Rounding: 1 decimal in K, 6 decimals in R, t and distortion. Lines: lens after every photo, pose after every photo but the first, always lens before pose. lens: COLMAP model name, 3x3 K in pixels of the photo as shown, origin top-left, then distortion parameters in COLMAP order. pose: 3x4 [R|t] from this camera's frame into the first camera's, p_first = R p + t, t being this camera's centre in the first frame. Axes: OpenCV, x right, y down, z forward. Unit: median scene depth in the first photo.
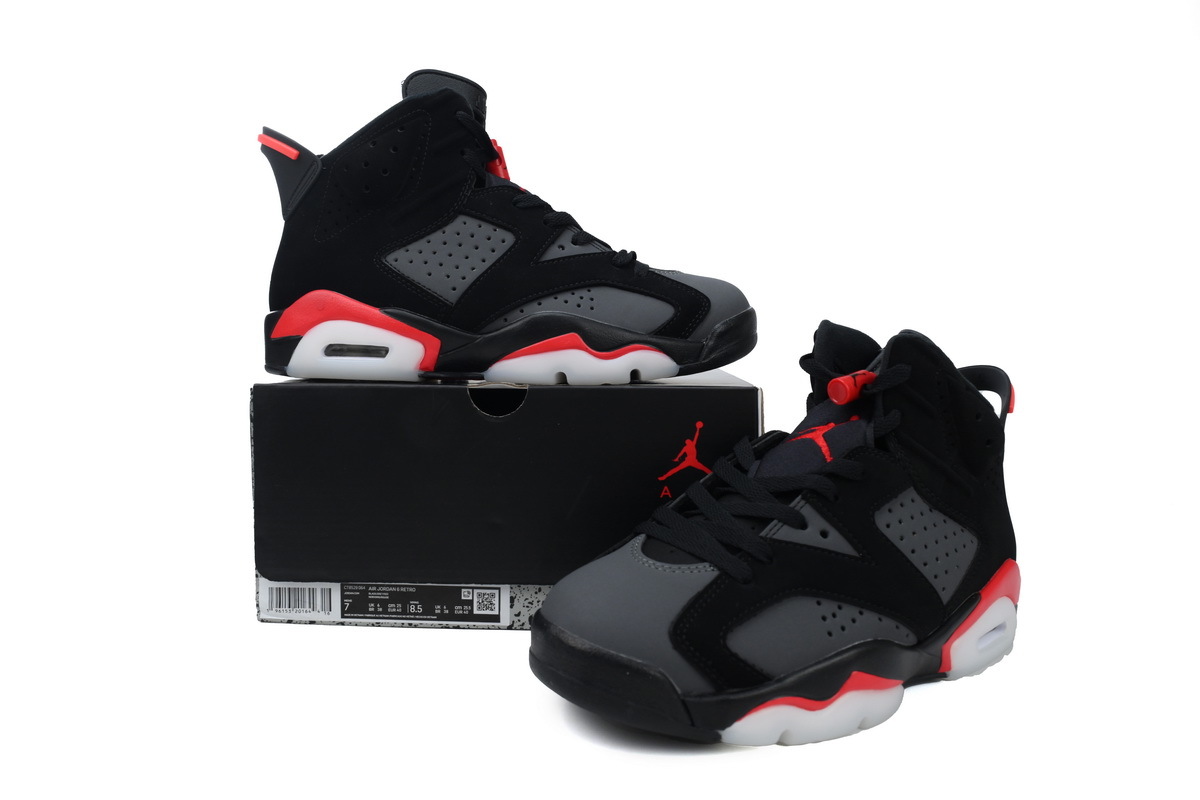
lens RADIAL K [[888.0, 0, 600.0], [0, 888.0, 400.0], [0, 0, 1]] dist [-0.004407, 0.000339]
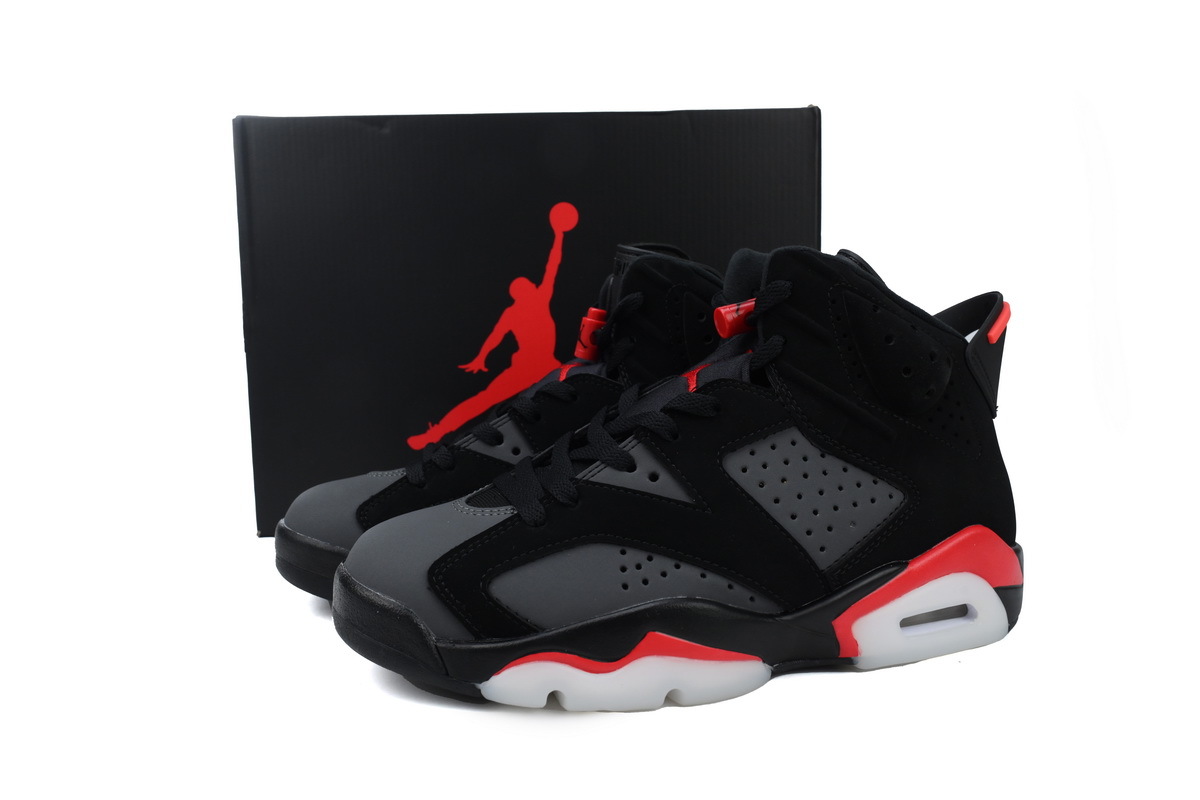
lens RADIAL K [[888.0, 0, 600.0], [0, 888.0, 400.0], [0, 0, 1]] dist [-0.004407, 0.000339]
pose [[0.930212, -0.042564, -0.364547, 0.524100], [0.024736, 0.998265, -0.053437, 0.121756], [0.366189, 0.040690, 0.929650, 0.177057]]
